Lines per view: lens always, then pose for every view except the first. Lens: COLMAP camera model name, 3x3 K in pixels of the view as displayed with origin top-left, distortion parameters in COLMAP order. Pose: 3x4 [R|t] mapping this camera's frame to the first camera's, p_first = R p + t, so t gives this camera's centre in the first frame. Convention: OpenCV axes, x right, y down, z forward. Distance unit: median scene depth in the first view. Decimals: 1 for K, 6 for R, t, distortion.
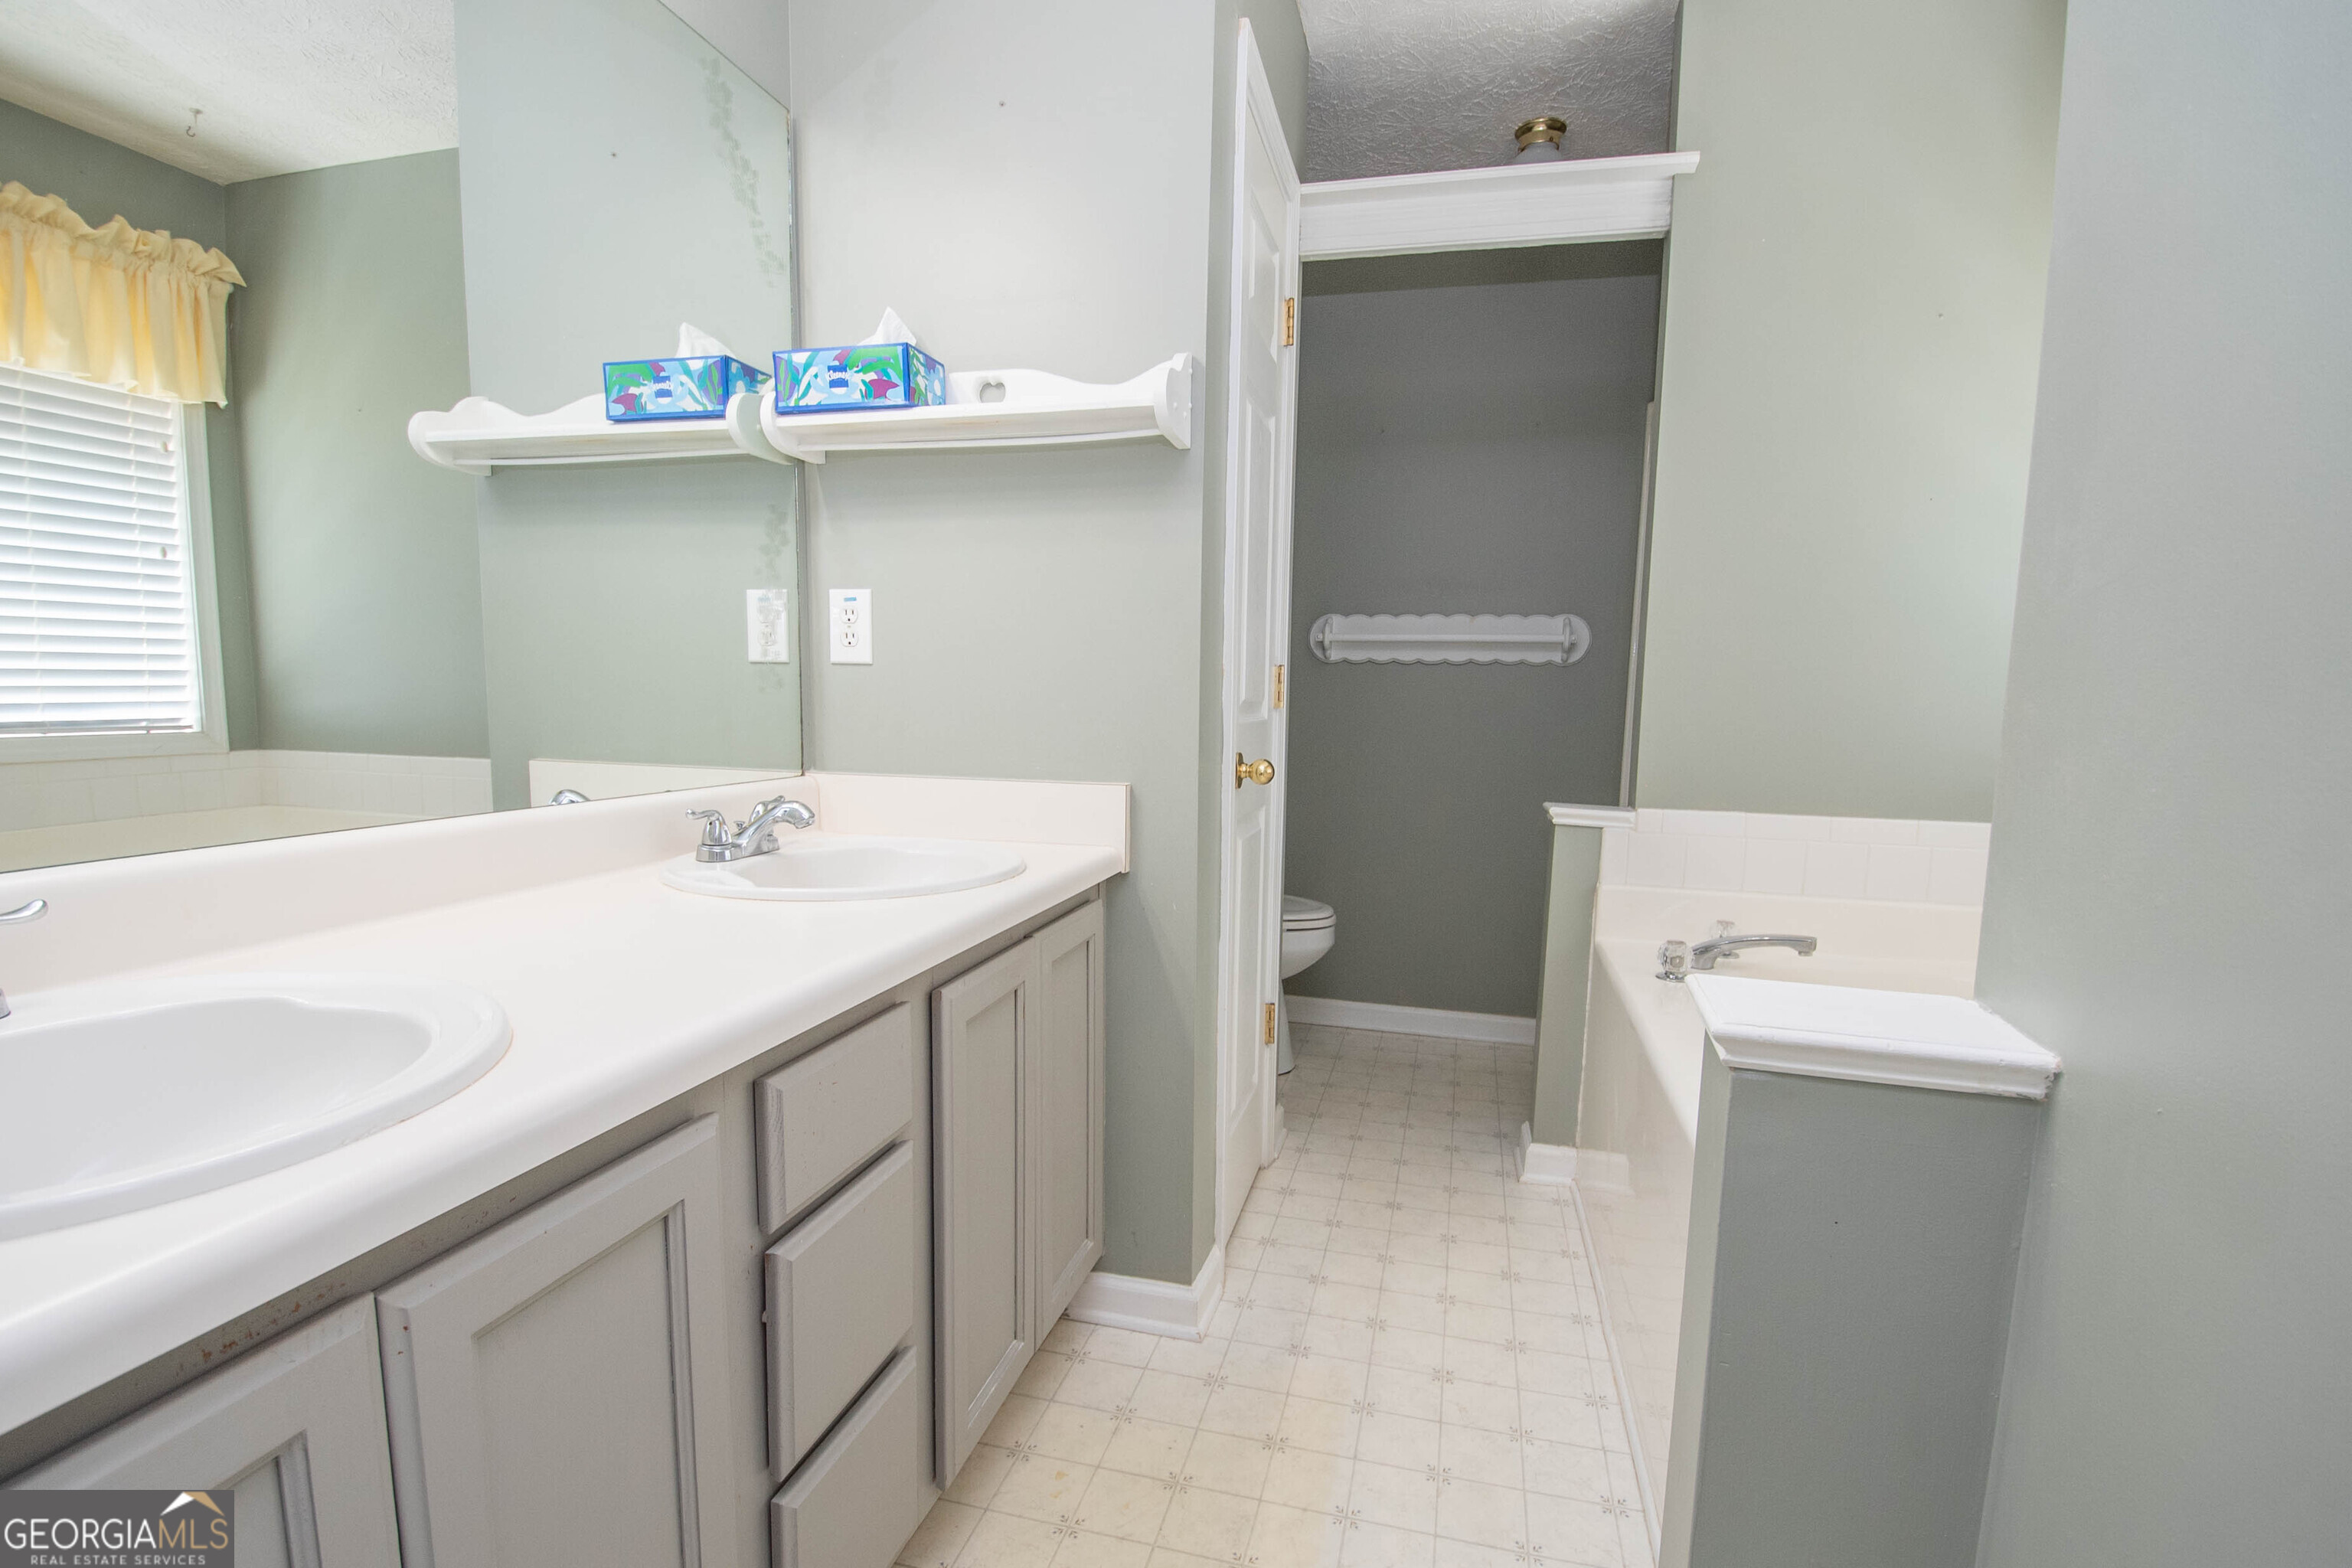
lens RADIAL K [[1092.7, 0, 1145.4], [0, 1092.7, 840.4], [0, 0, 1]] dist [0.015044, -0.007245]
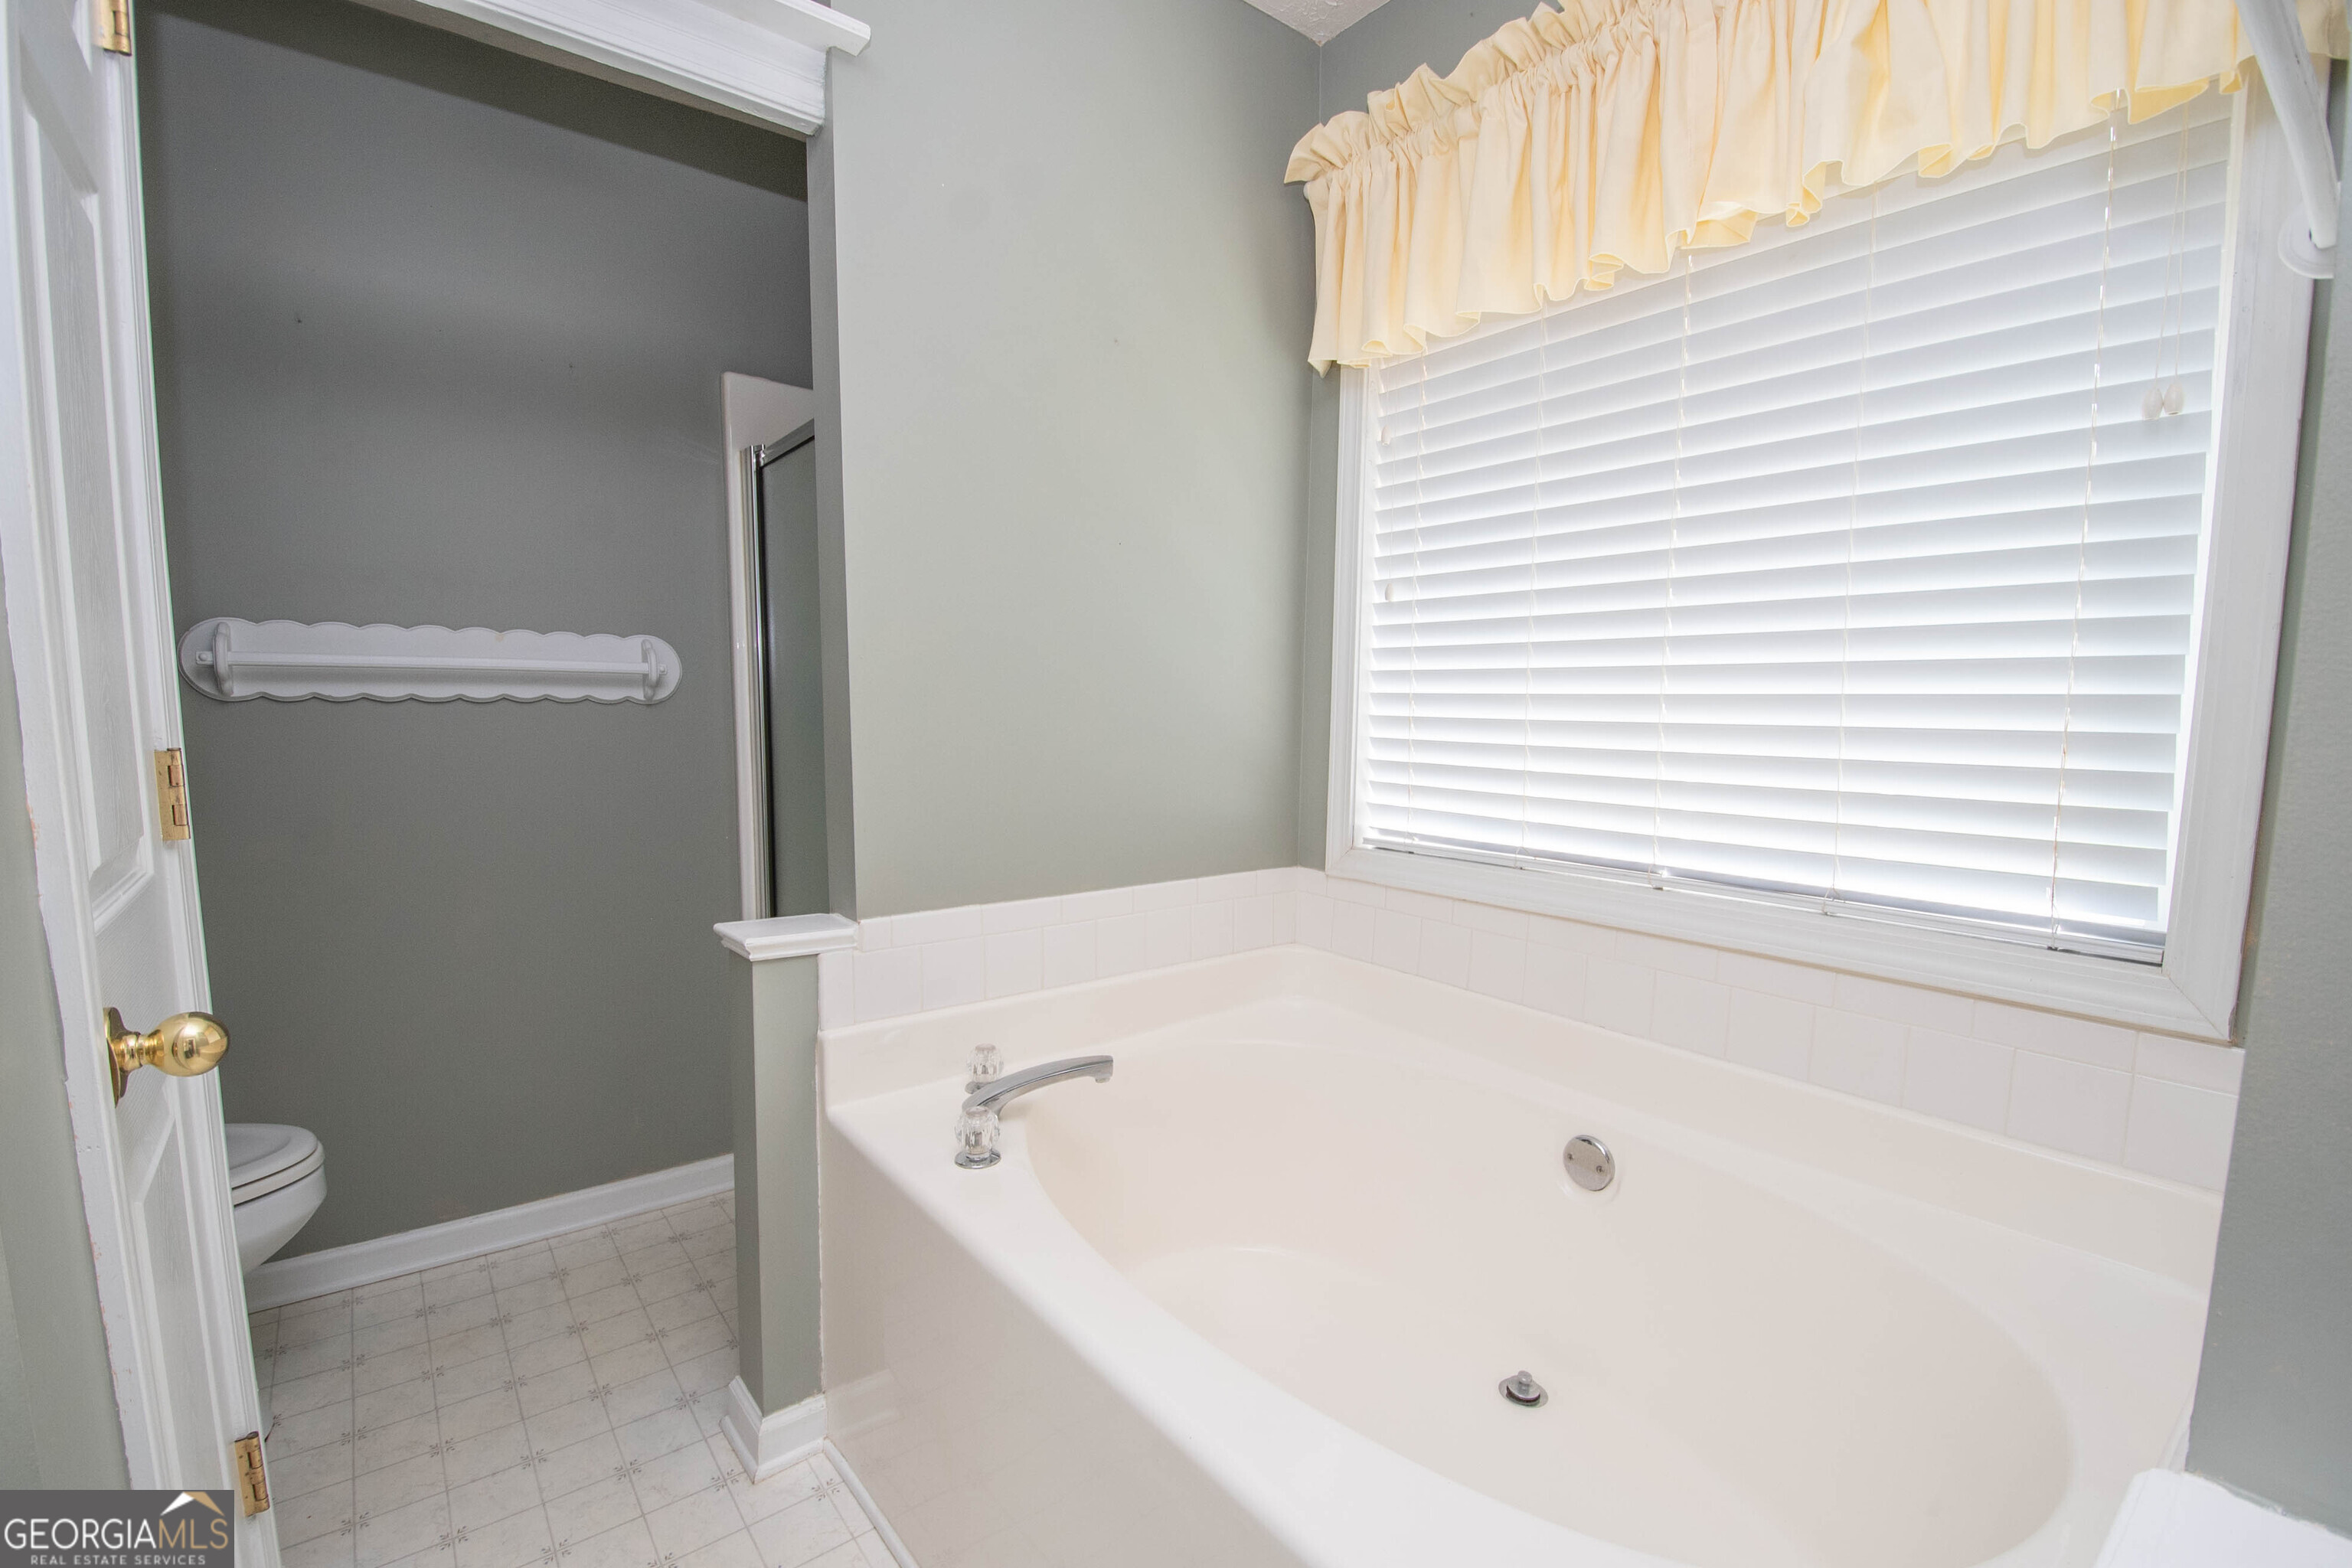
lens RADIAL K [[1046.8, 0, 1191.4], [0, 1046.8, 812.4], [0, 0, 1]] dist [0.011722, -0.023050]
pose [[0.575731, -0.102169, 0.811231, 0.012035], [0.110402, 0.992790, 0.046683, -0.086723], [-0.810151, 0.062685, 0.582860, 0.323609]]
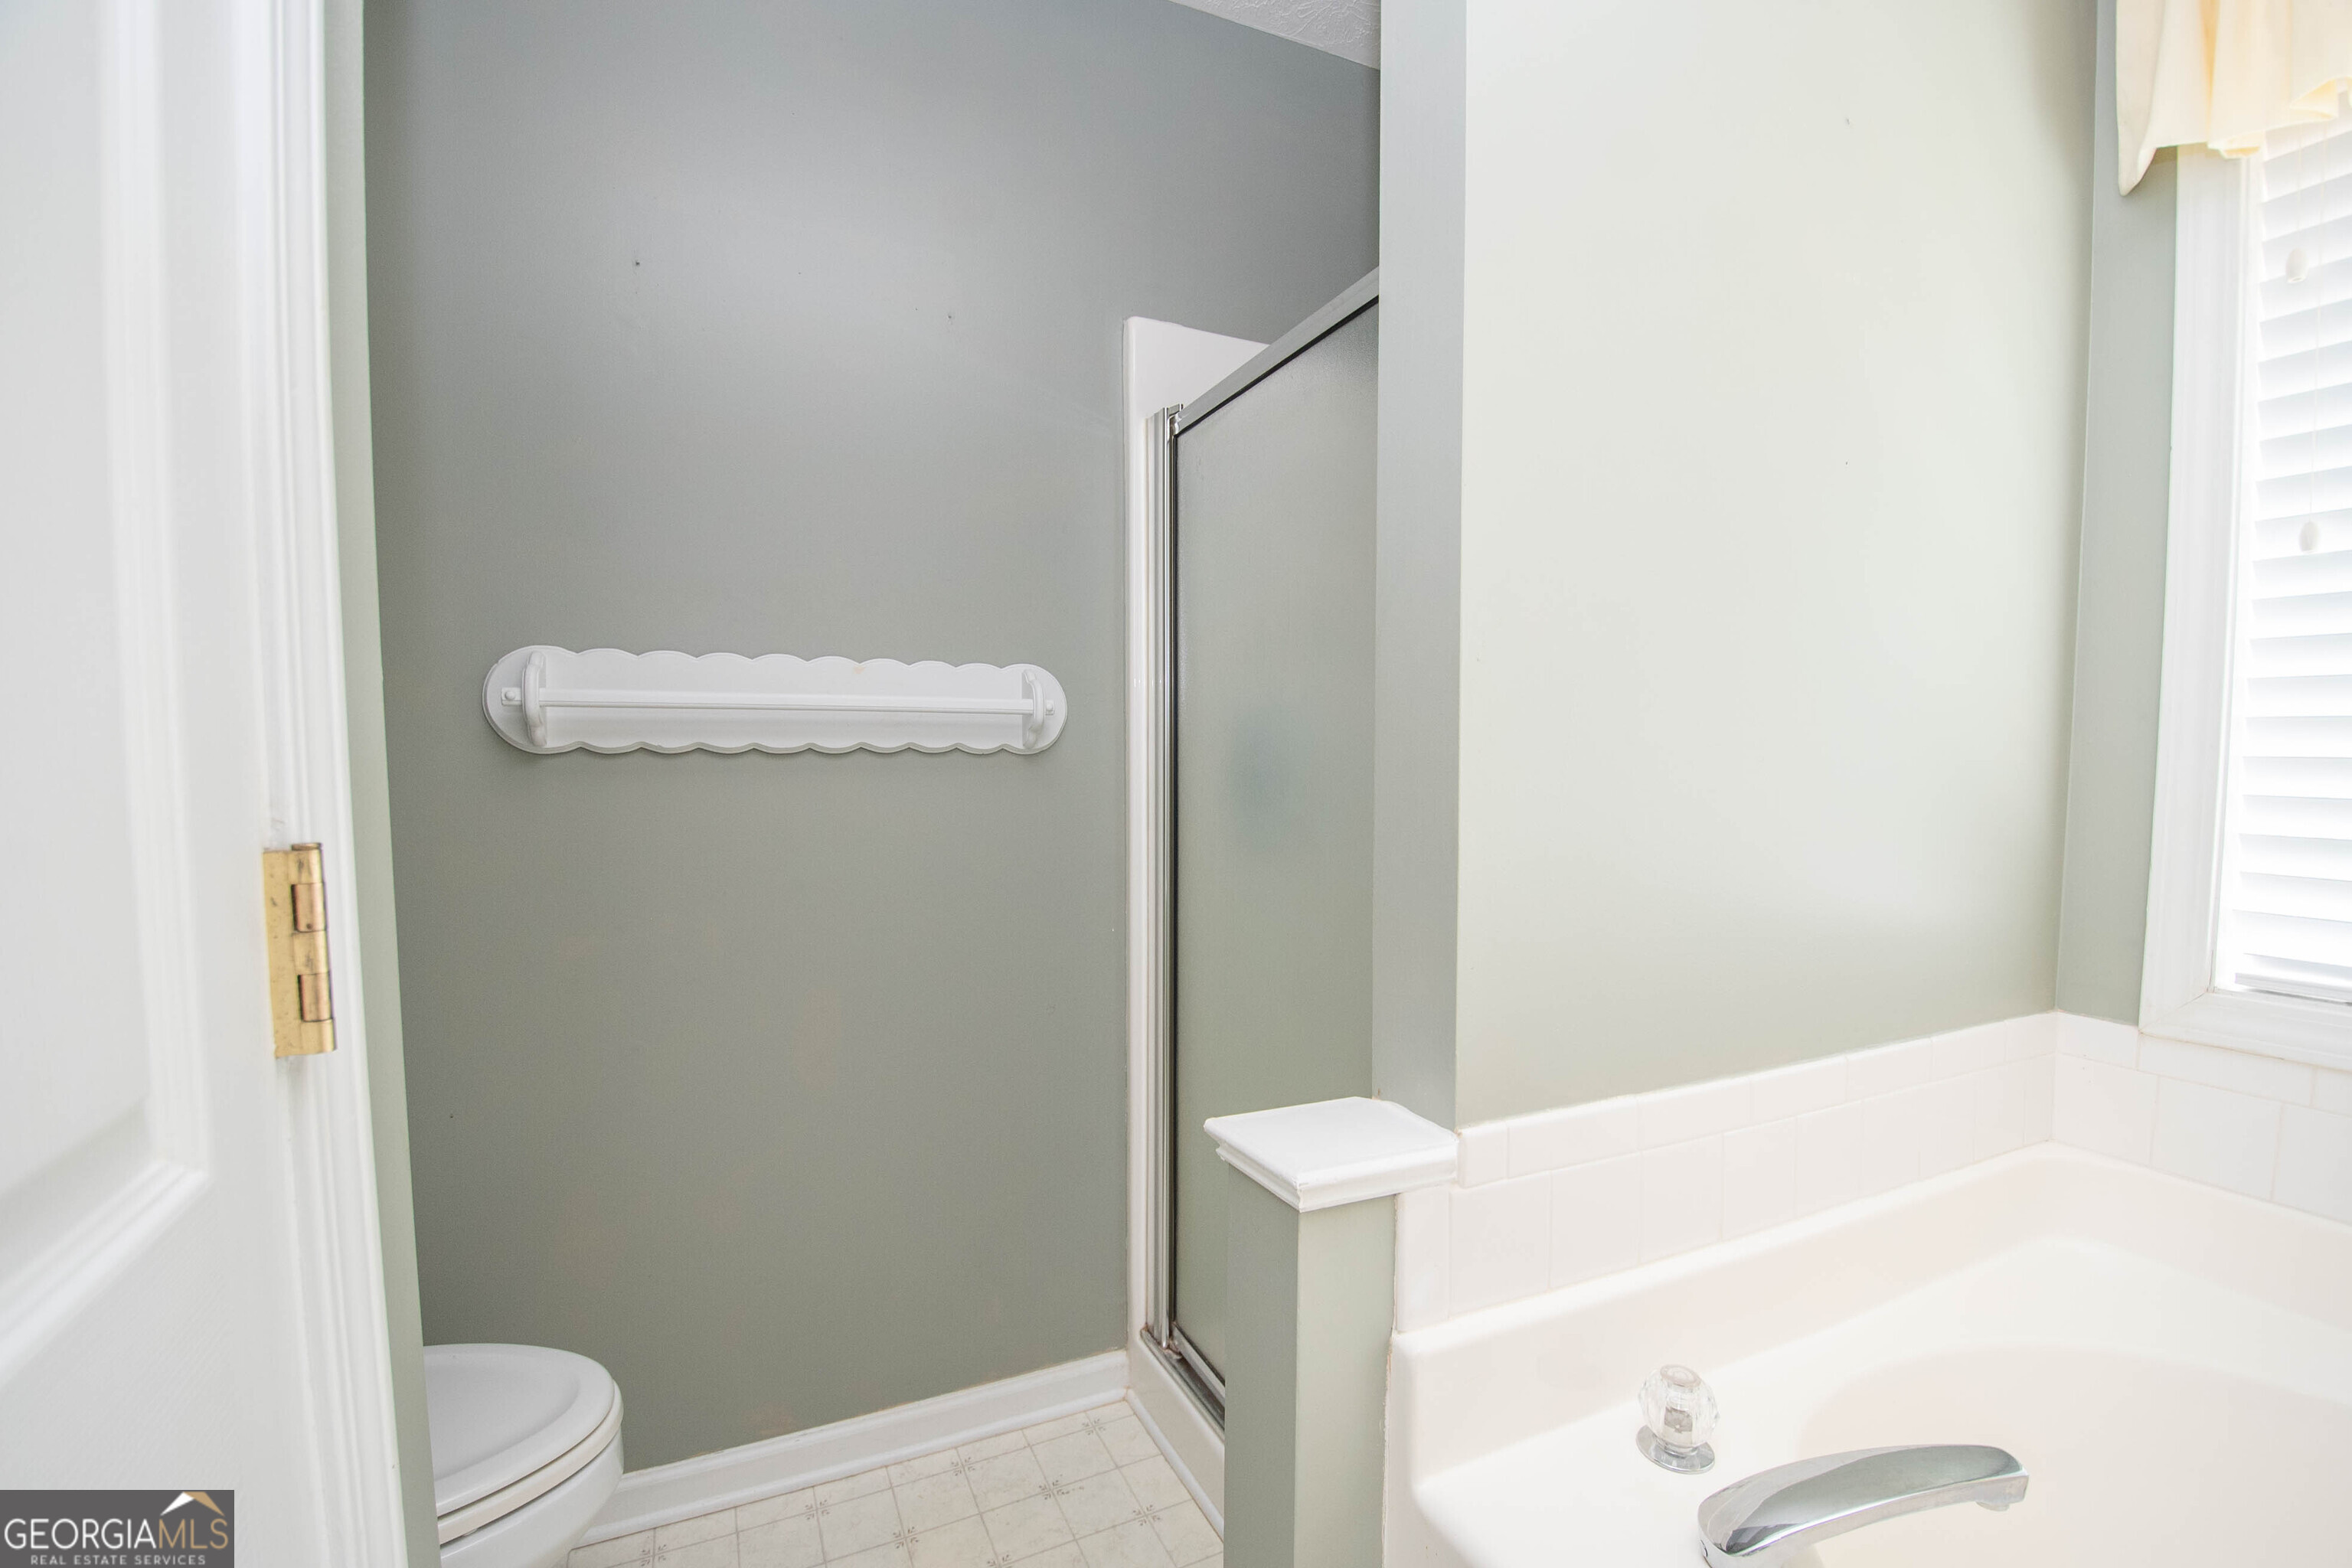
lens RADIAL K [[1028.8, 0, 1176.1], [0, 1028.8, 806.6], [0, 0, 1]] dist [0.012737, -0.021964]
pose [[0.749065, -0.058118, 0.659943, 0.098294], [0.106623, 0.993735, -0.033507, -0.117145], [-0.653860, 0.095464, 0.750569, 0.612808]]
